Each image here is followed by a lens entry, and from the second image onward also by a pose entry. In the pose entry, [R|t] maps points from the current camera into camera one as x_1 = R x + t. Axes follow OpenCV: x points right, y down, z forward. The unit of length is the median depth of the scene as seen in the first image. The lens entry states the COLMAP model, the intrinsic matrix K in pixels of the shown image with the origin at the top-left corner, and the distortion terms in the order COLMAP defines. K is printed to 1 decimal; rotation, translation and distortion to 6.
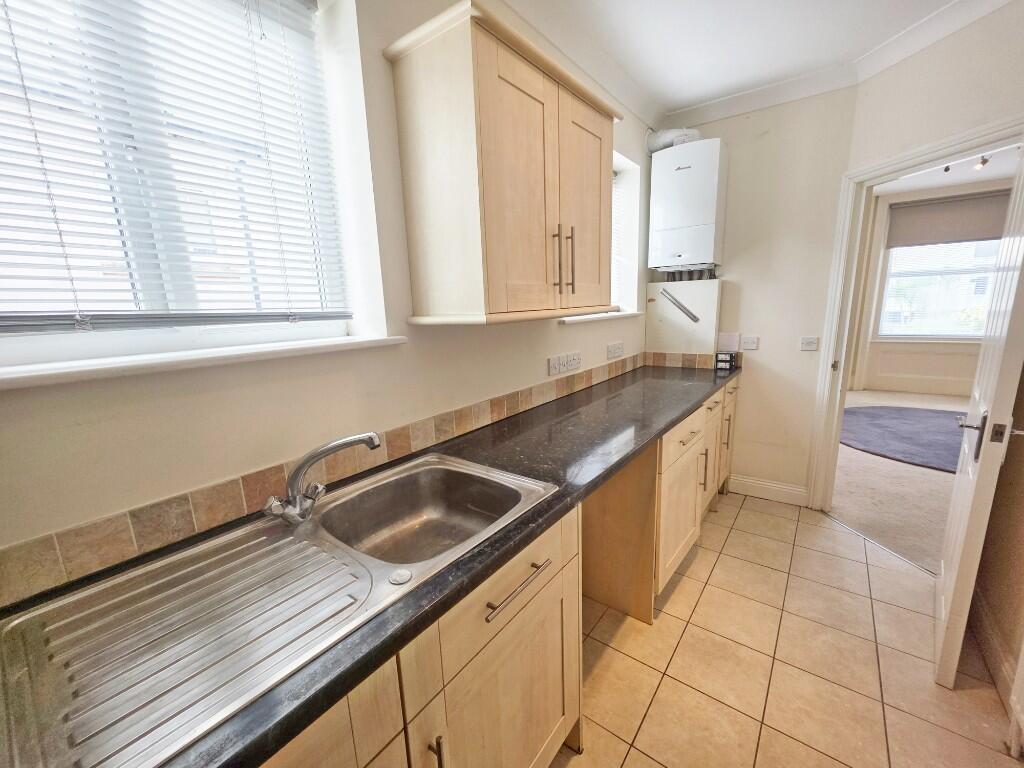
lens RADIAL K [[410.8, 0, 517.5], [0, 410.8, 383.4], [0, 0, 1]] dist [-0.002011, -0.000224]
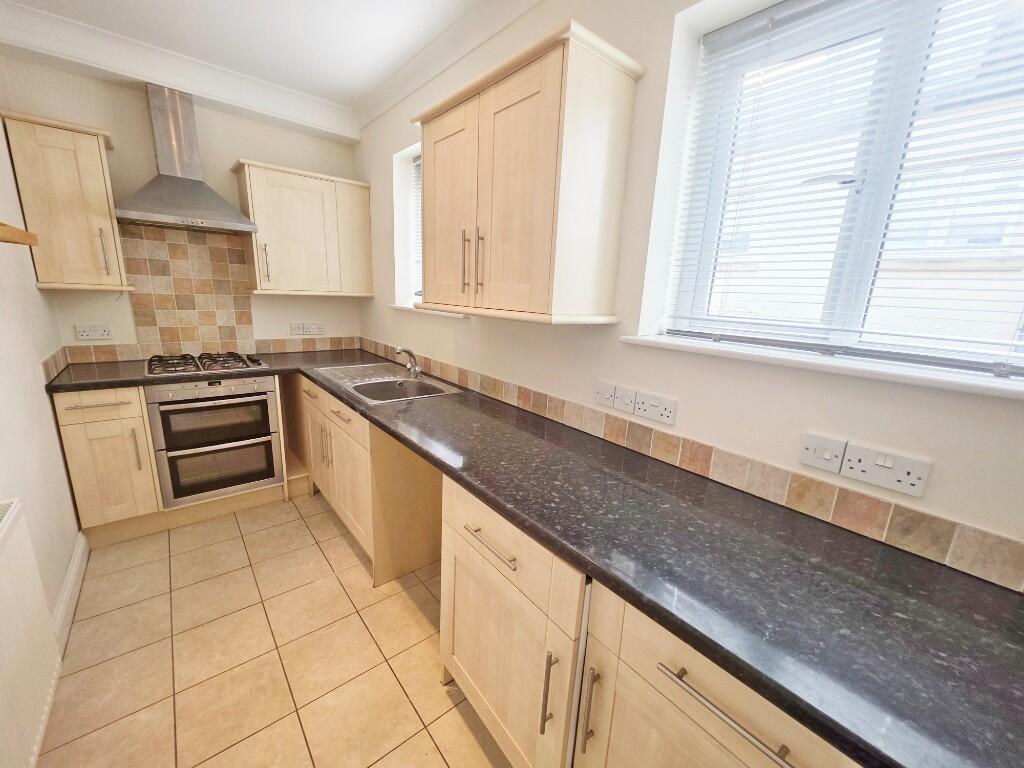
lens RADIAL K [[410.8, 0, 516.0], [0, 410.8, 386.1], [0, 0, 1]] dist [-0.002011, -0.000224]
pose [[-0.209589, 0.245979, -0.946344, 0.980713], [-0.227572, 0.928991, 0.291869, -0.281580], [0.950938, 0.276534, -0.138729, 1.124245]]
